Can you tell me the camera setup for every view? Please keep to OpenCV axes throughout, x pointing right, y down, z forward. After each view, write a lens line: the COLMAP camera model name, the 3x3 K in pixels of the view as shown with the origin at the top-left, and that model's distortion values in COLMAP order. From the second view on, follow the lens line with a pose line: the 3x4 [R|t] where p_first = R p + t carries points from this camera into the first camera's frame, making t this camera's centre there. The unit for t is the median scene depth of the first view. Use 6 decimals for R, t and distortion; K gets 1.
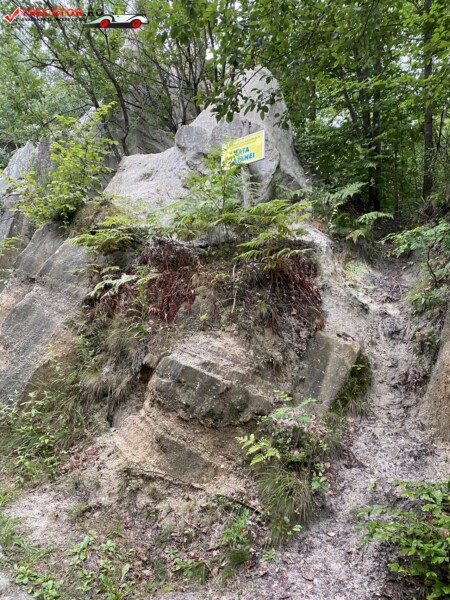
lens RADIAL K [[458.1, 0, 225.0], [0, 458.1, 300.0], [0, 0, 1]] dist [0.086052, -0.129921]
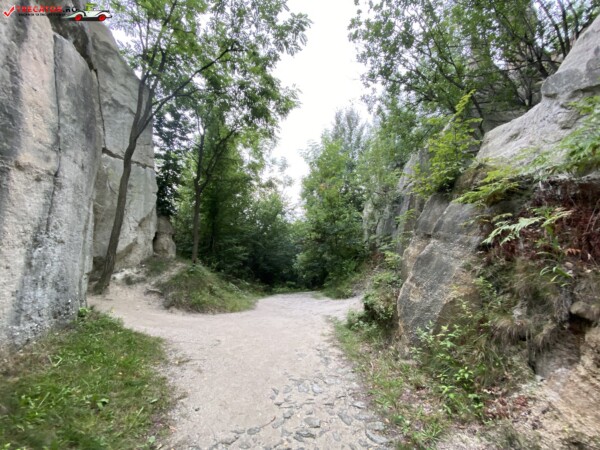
lens RADIAL K [[244.4, 0, 292.3], [0, 244.4, 228.0], [0, 0, 1]] dist [0.002030, -0.014979]
pose [[0.624457, -0.148392, -0.766833, -0.128135], [0.080902, 0.988794, -0.125463, -0.008597], [0.776858, 0.016308, 0.629465, 0.262818]]
